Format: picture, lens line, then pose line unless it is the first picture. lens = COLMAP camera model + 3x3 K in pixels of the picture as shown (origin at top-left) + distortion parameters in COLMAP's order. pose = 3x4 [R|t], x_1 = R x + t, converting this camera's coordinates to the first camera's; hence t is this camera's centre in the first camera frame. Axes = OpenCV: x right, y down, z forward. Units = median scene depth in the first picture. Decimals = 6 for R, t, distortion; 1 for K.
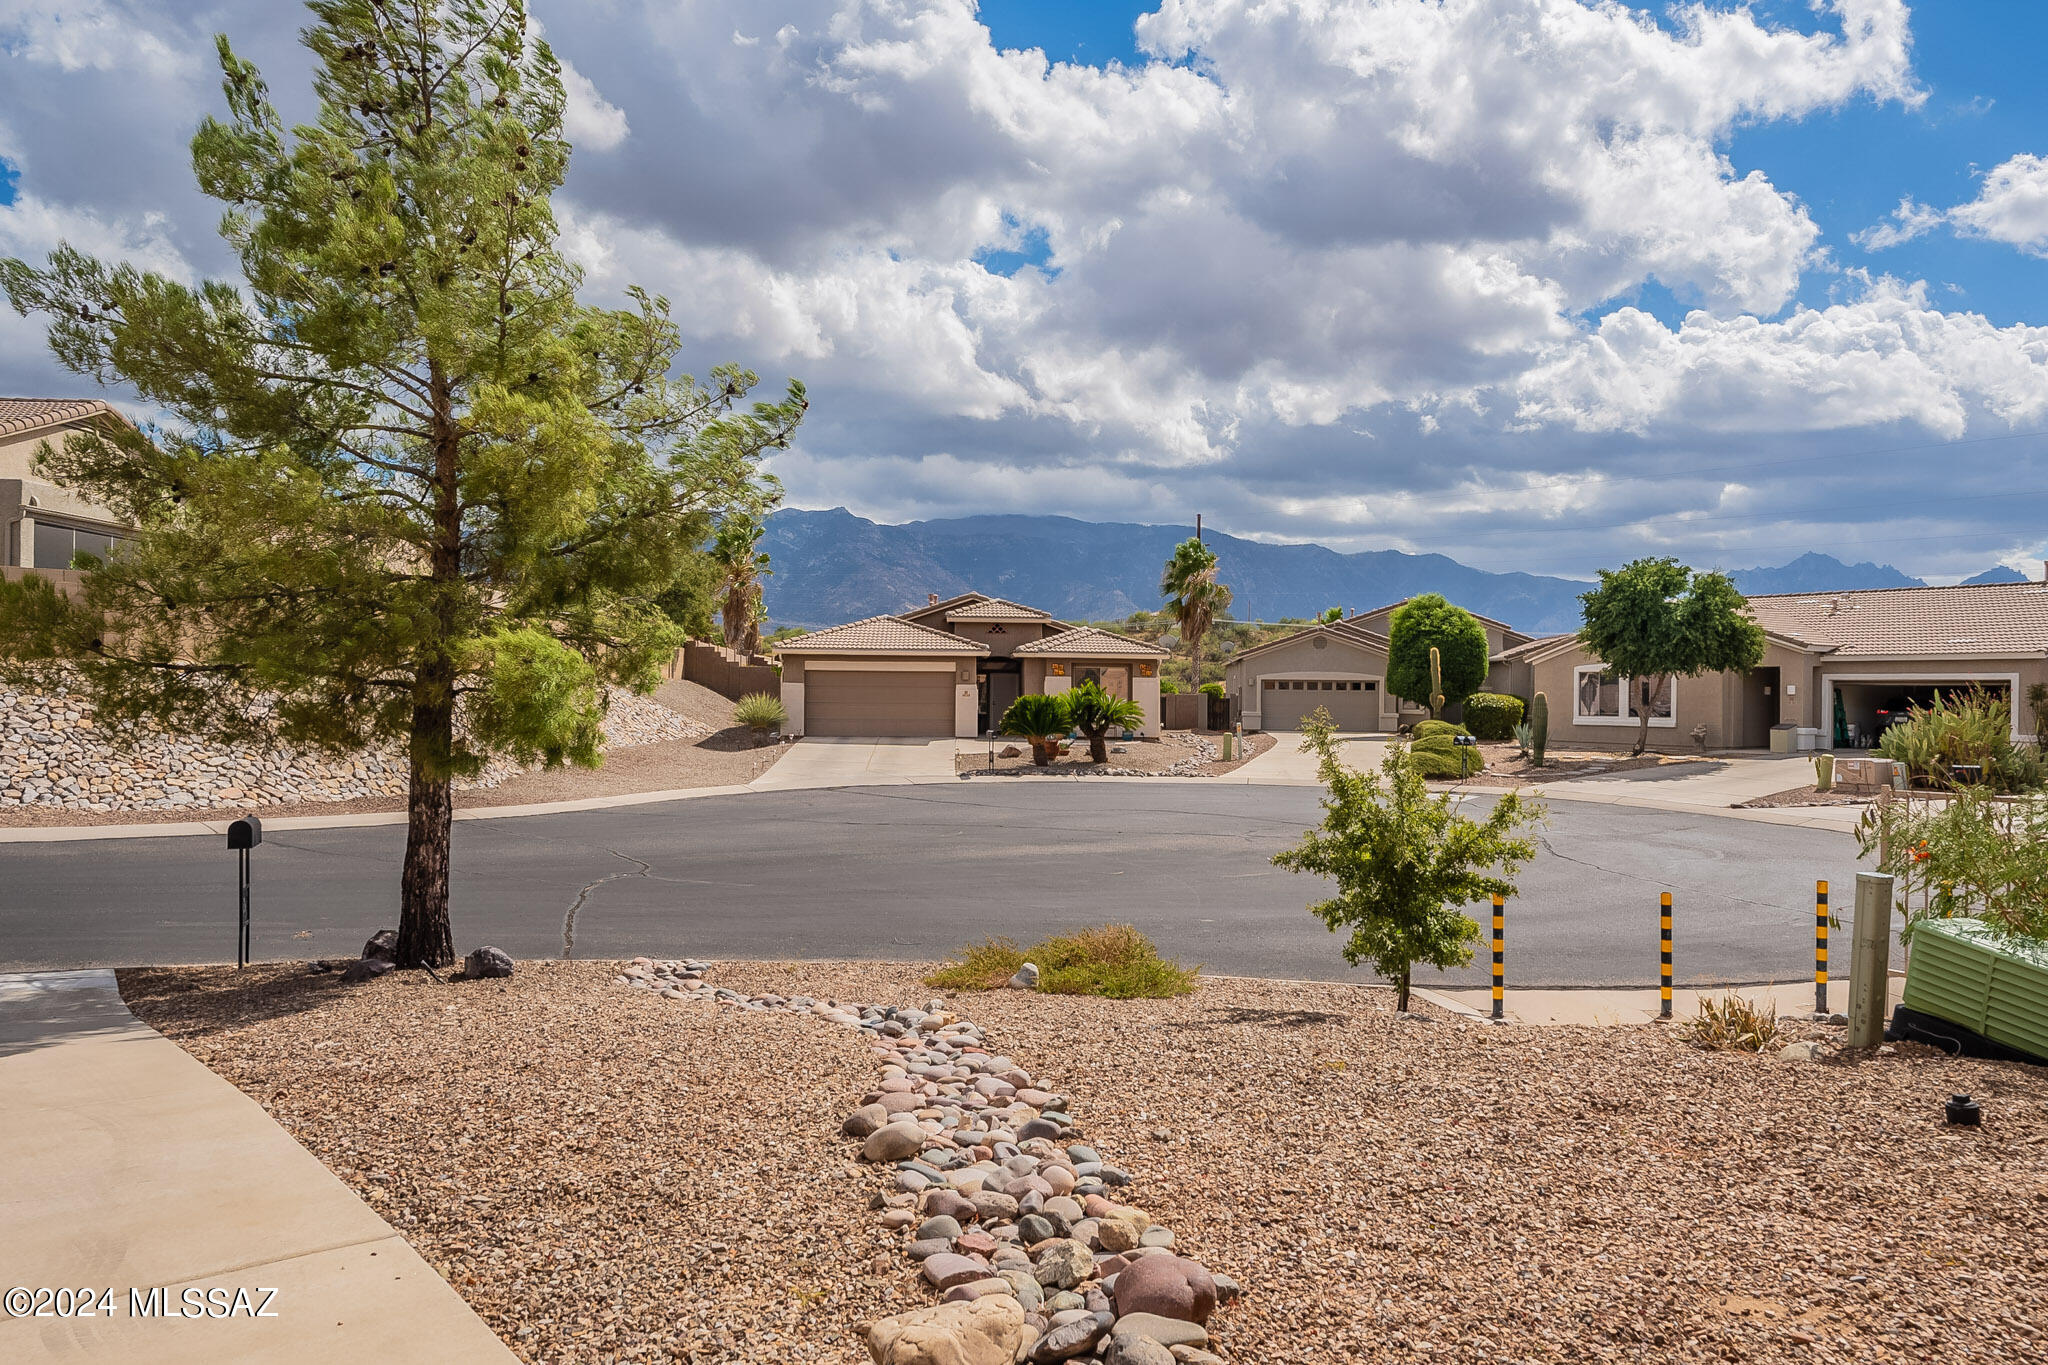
lens RADIAL K [[1435.0, 0, 1024.0], [0, 1435.0, 682.5], [0, 0, 1]] dist [0.001501, -0.000922]
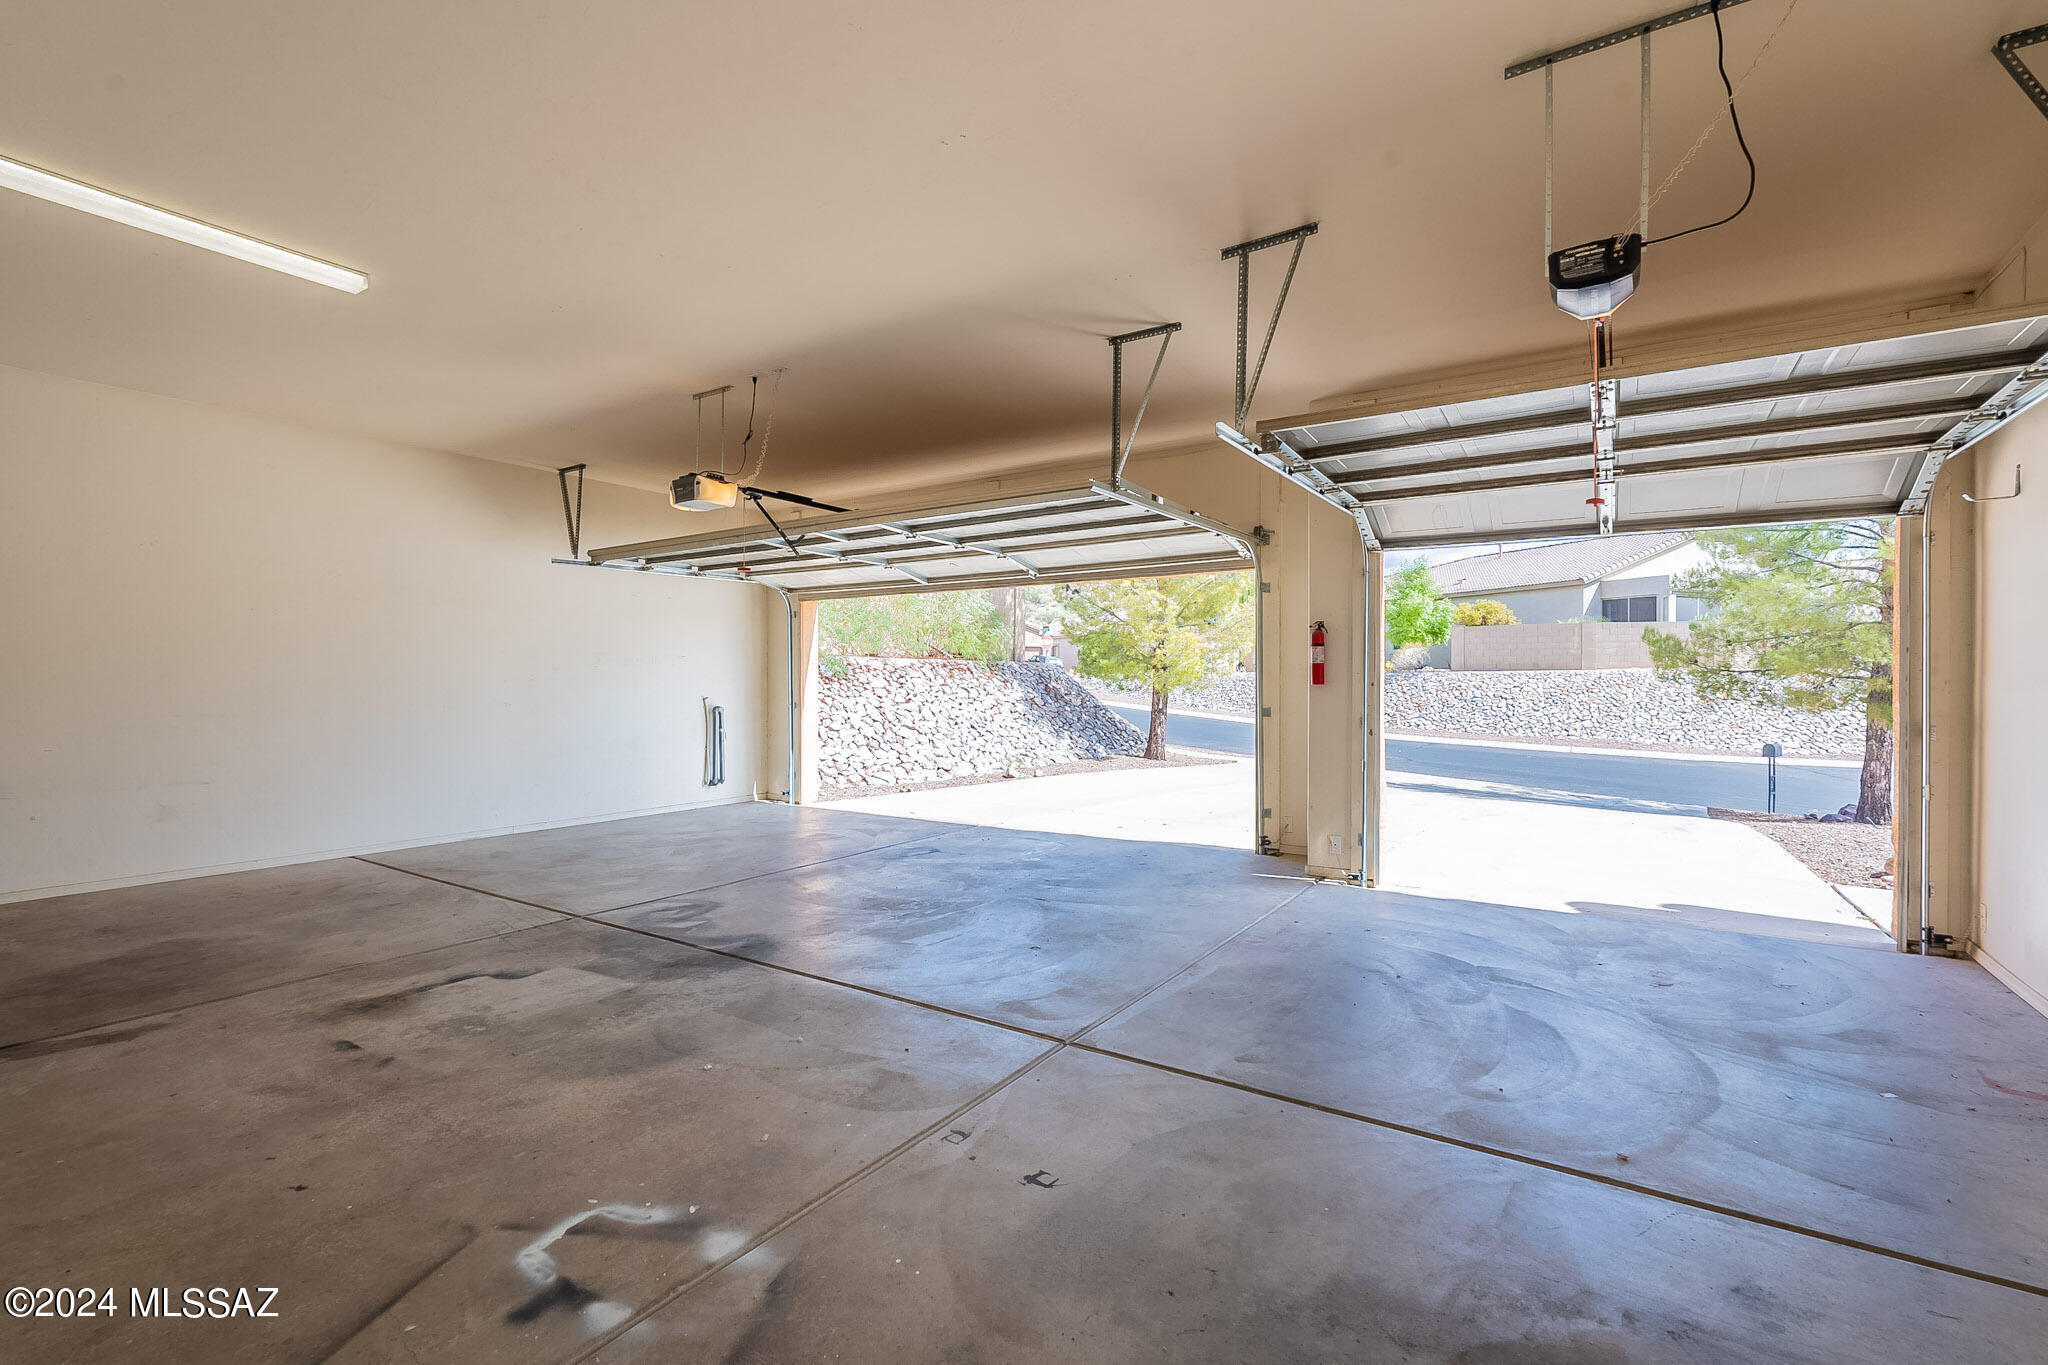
lens RADIAL K [[903.8, 0, 1024.0], [0, 903.8, 682.5], [0, 0, 1]] dist [0.000708, 0.000026]
pose [[0.330041, -0.005909, -0.943948, 0.099534], [0.003371, 0.999981, -0.005081, 0.002872], [0.943960, -0.001506, 0.330055, -0.134222]]
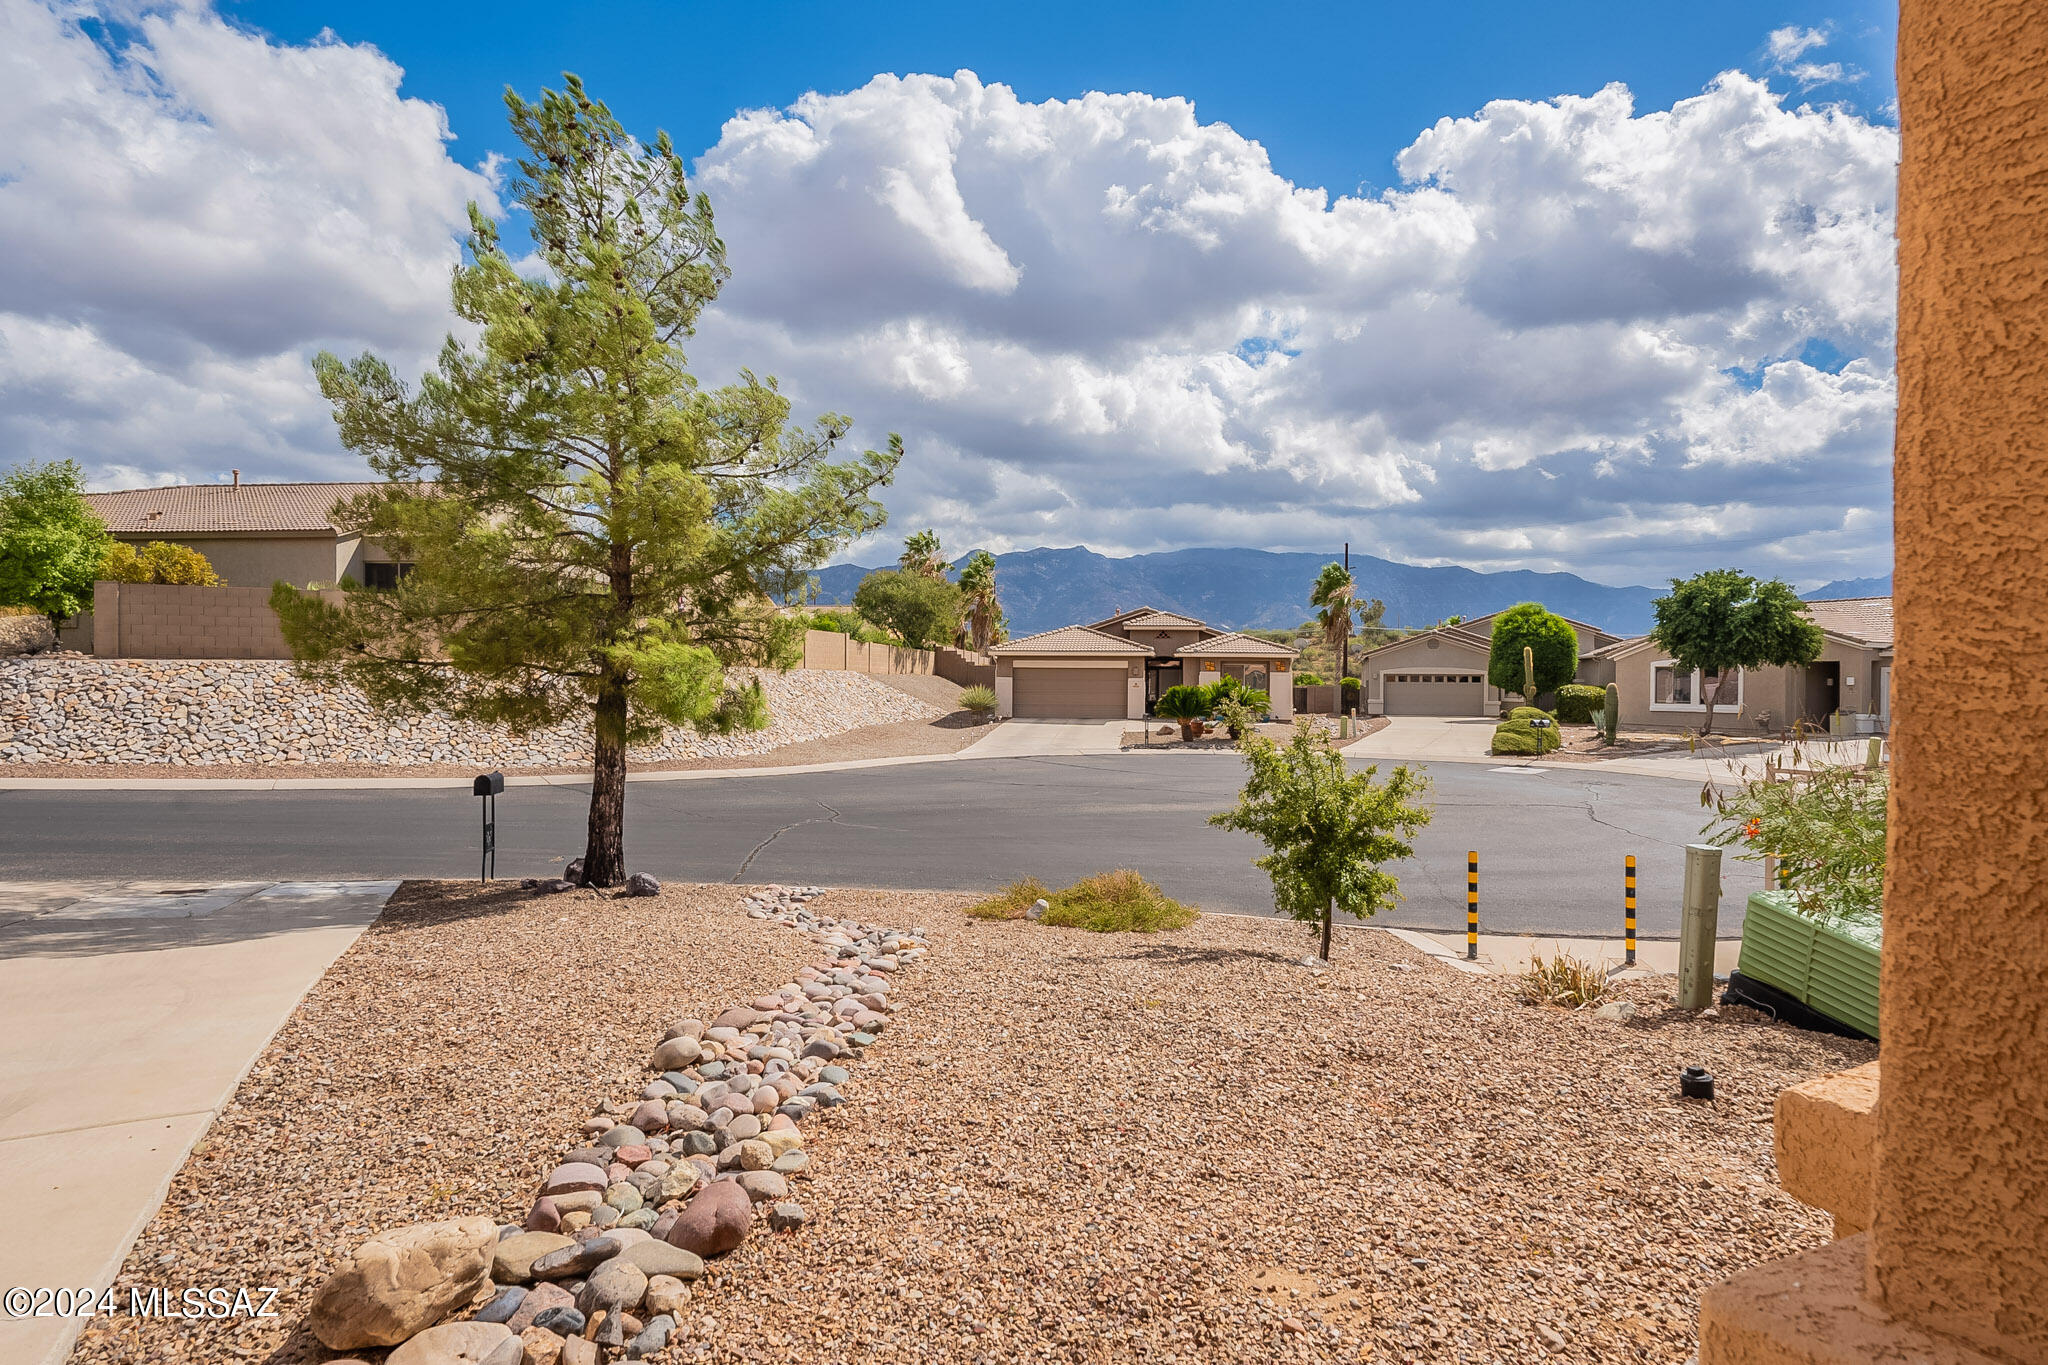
lens RADIAL K [[1089.0, 0, 1024.0], [0, 1089.0, 682.5], [0, 0, 1]] dist [-0.000885, 0.000212]
pose [[0.983572, -0.001519, -0.180512, 0.043305], [0.002269, 0.999990, 0.003946, 0.001405], [0.180504, -0.004291, 0.983565, 0.021060]]
